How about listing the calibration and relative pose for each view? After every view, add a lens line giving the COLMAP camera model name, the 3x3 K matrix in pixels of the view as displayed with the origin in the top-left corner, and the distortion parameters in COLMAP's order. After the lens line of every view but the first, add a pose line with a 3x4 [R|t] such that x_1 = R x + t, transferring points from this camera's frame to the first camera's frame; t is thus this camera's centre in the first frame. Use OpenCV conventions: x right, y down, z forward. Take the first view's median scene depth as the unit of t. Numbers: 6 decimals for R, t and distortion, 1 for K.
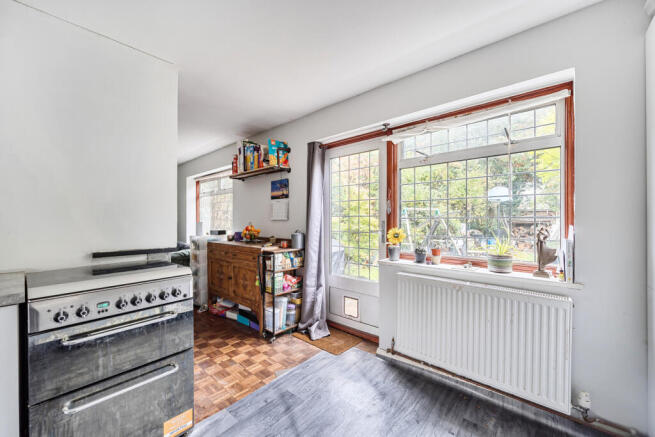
lens RADIAL K [[257.9, 0, 324.1], [0, 257.9, 217.9], [0, 0, 1]] dist [-0.012265, -0.000249]
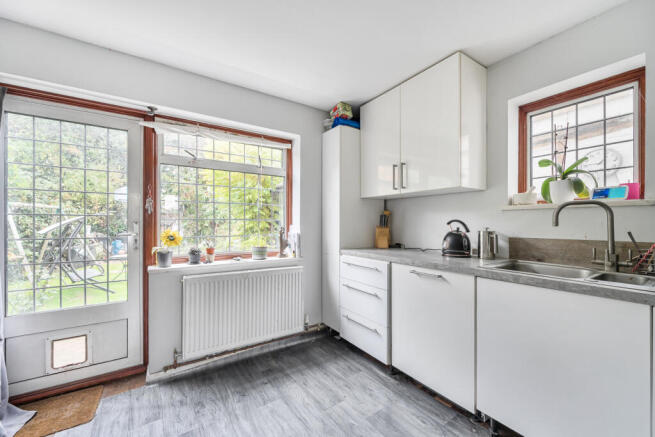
lens RADIAL K [[259.9, 0, 326.7], [0, 259.9, 222.6], [0, 0, 1]] dist [0.000363, 0.000137]
pose [[0.248440, 0.000143, 0.968647, -0.508586], [-0.011218, 0.999933, 0.002729, 0.004975], [-0.968582, -0.011544, 0.248425, 0.261368]]
